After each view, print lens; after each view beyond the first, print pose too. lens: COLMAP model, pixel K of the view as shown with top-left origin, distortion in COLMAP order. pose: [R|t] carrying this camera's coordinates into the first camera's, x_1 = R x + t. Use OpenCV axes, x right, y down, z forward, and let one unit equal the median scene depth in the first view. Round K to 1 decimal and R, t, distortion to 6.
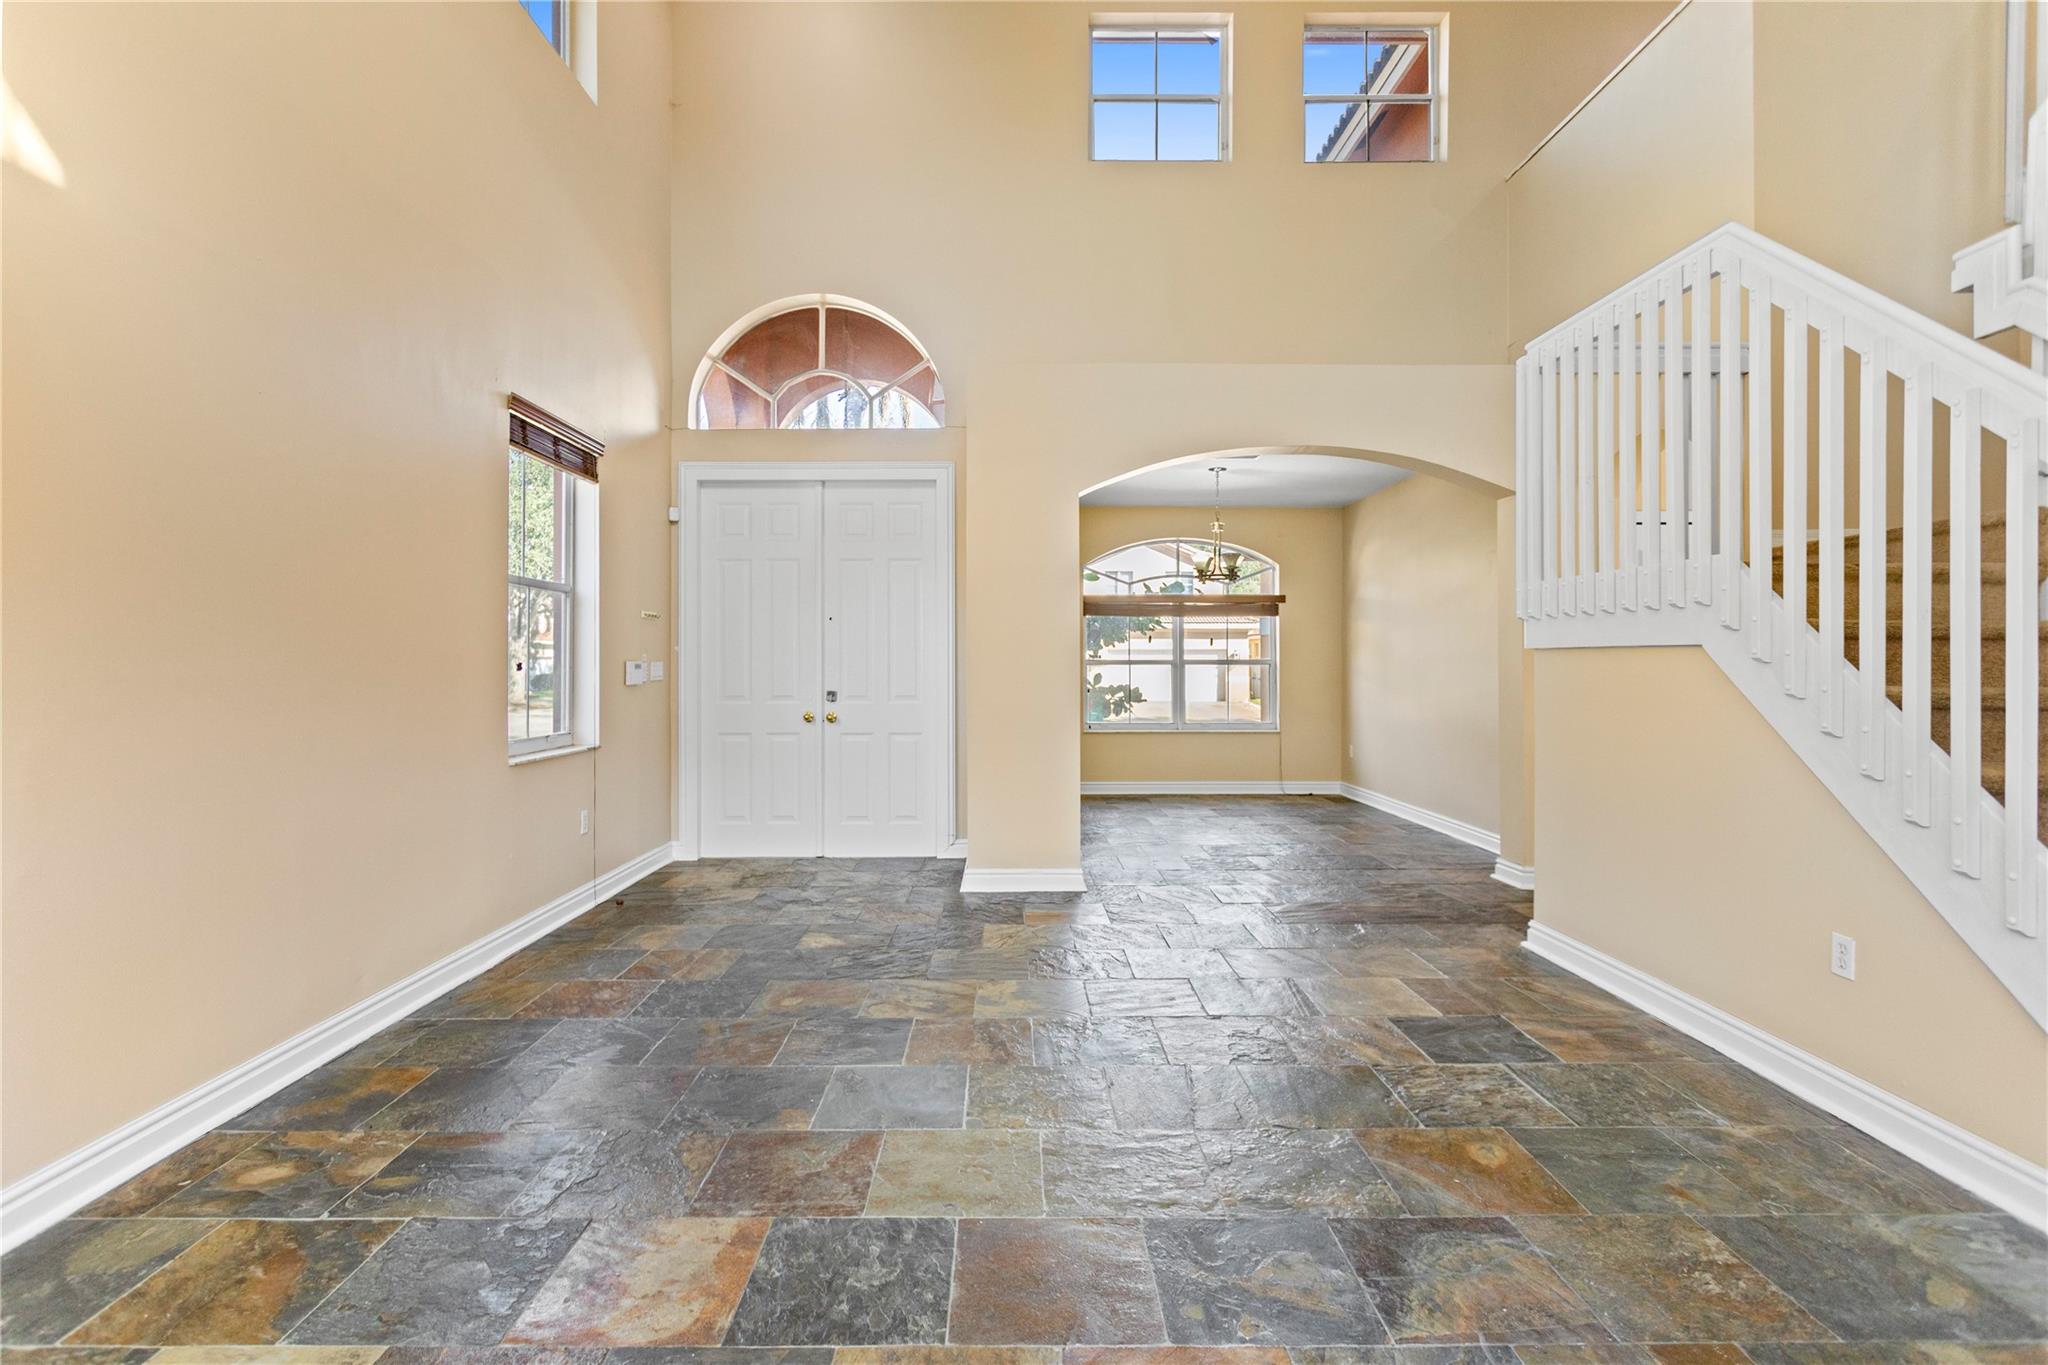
lens RADIAL K [[978.0, 0, 1013.4], [0, 978.0, 664.8], [0, 0, 1]] dist [0.001150, 0.000479]
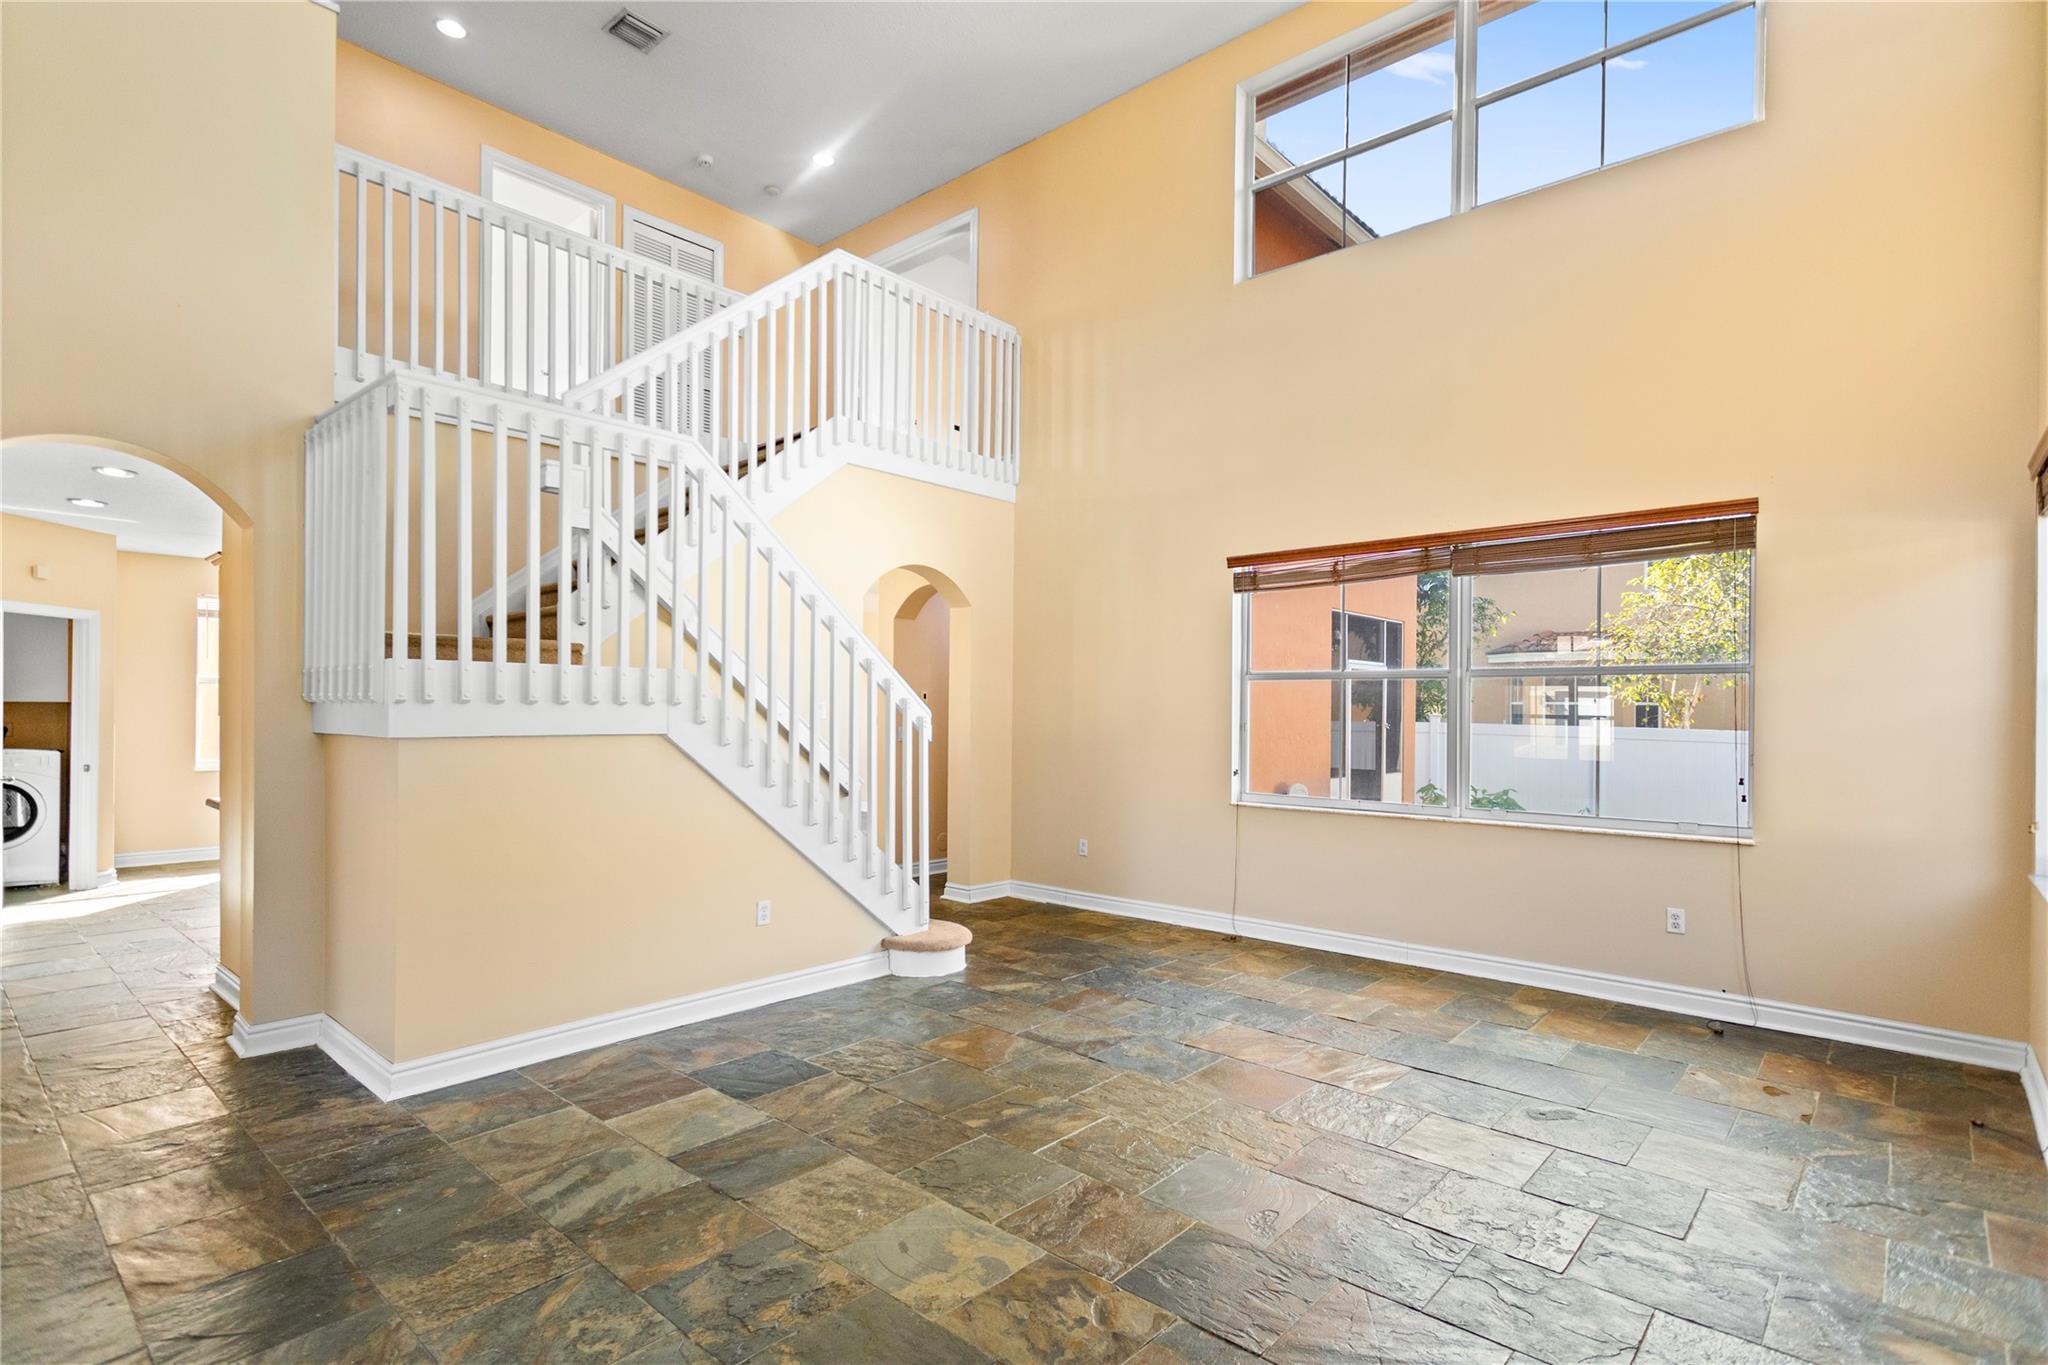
lens RADIAL K [[996.4, 0, 1007.4], [0, 996.4, 712.1], [0, 0, 1]] dist [0.003883, 0.000871]
pose [[-0.734911, -0.005228, 0.678143, -0.519823], [-0.004444, 0.999986, 0.002893, -0.053840], [-0.678149, -0.000888, -0.734924, 1.540809]]
